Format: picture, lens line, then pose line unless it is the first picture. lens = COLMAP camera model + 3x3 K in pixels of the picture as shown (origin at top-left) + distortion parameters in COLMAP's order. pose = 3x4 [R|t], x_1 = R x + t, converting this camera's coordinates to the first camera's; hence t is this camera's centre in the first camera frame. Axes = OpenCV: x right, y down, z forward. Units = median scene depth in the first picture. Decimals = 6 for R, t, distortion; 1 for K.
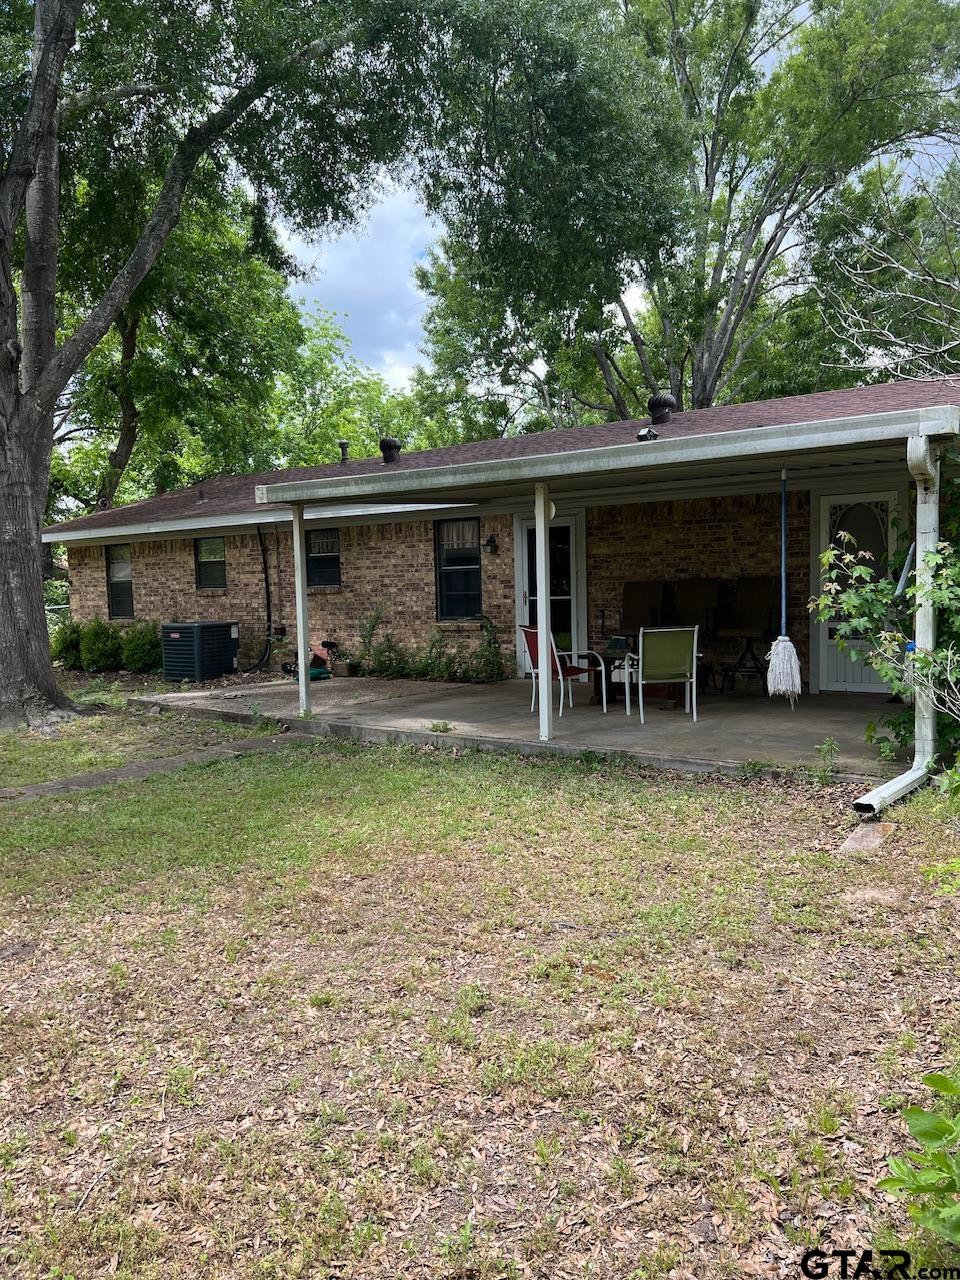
lens RADIAL K [[972.7, 0, 472.5], [0, 972.7, 645.1], [0, 0, 1]] dist [0.066531, -0.070937]
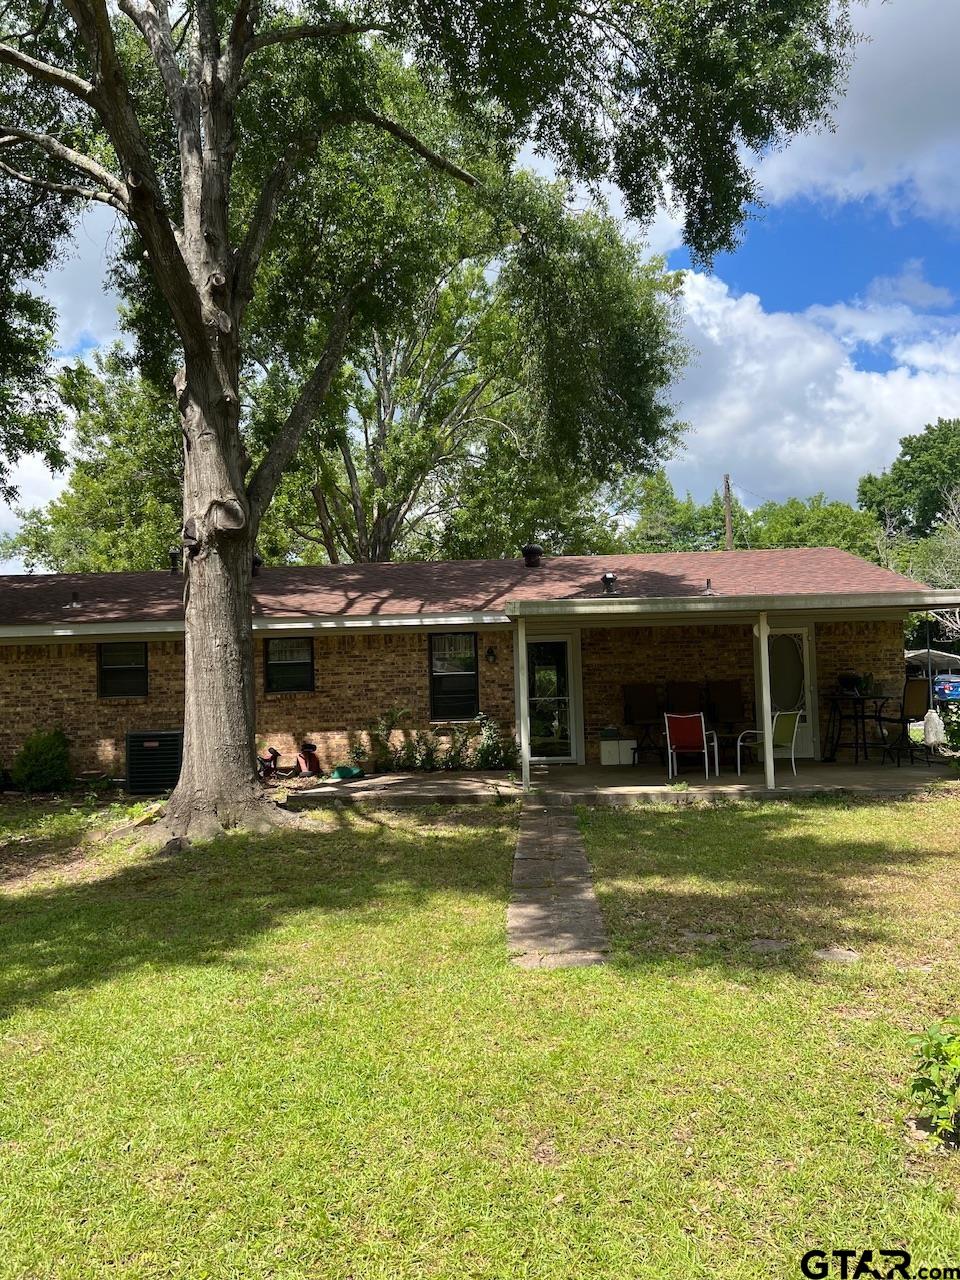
lens RADIAL K [[972.7, 0, 481.0], [0, 972.7, 637.7], [0, 0, 1]] dist [0.066531, -0.070937]
pose [[0.798375, 0.033878, 0.601206, -0.673594], [0.046229, 0.992021, -0.117290, 0.015647], [-0.600383, 0.121435, 0.790439, 0.043404]]
